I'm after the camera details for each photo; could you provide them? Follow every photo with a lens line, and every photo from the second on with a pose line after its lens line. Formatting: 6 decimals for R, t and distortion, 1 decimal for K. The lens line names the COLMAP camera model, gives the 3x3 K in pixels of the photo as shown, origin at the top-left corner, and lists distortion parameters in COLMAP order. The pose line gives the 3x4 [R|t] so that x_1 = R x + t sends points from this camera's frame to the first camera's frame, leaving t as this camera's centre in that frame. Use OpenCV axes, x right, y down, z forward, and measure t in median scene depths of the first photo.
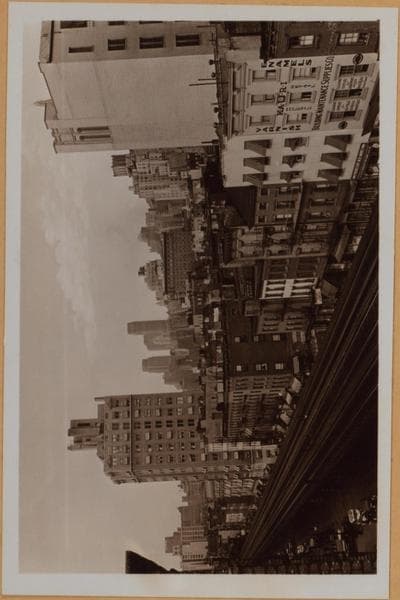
lens RADIAL K [[673.2, 0, 221.4], [0, 673.2, 281.5], [0, 0, 1]] dist [0.012370, 0.011304]
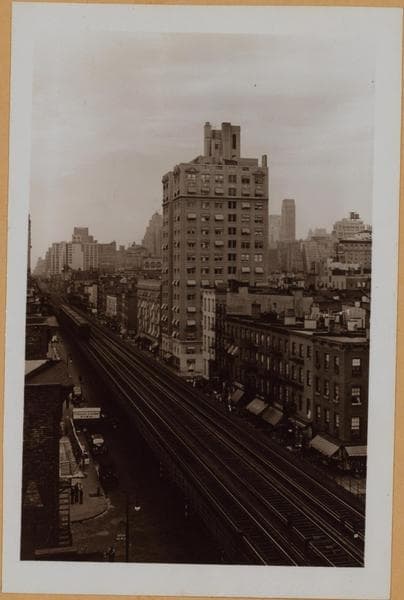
lens RADIAL K [[673.6, 0, 202.0], [0, 673.6, 300.0], [0, 0, 1]] dist [-0.003222, -0.011192]
pose [[-0.062863, 0.997871, 0.017379, -0.020114], [-0.979904, -0.065015, 0.188575, 0.085291], [0.189304, -0.005176, 0.981905, 0.175947]]
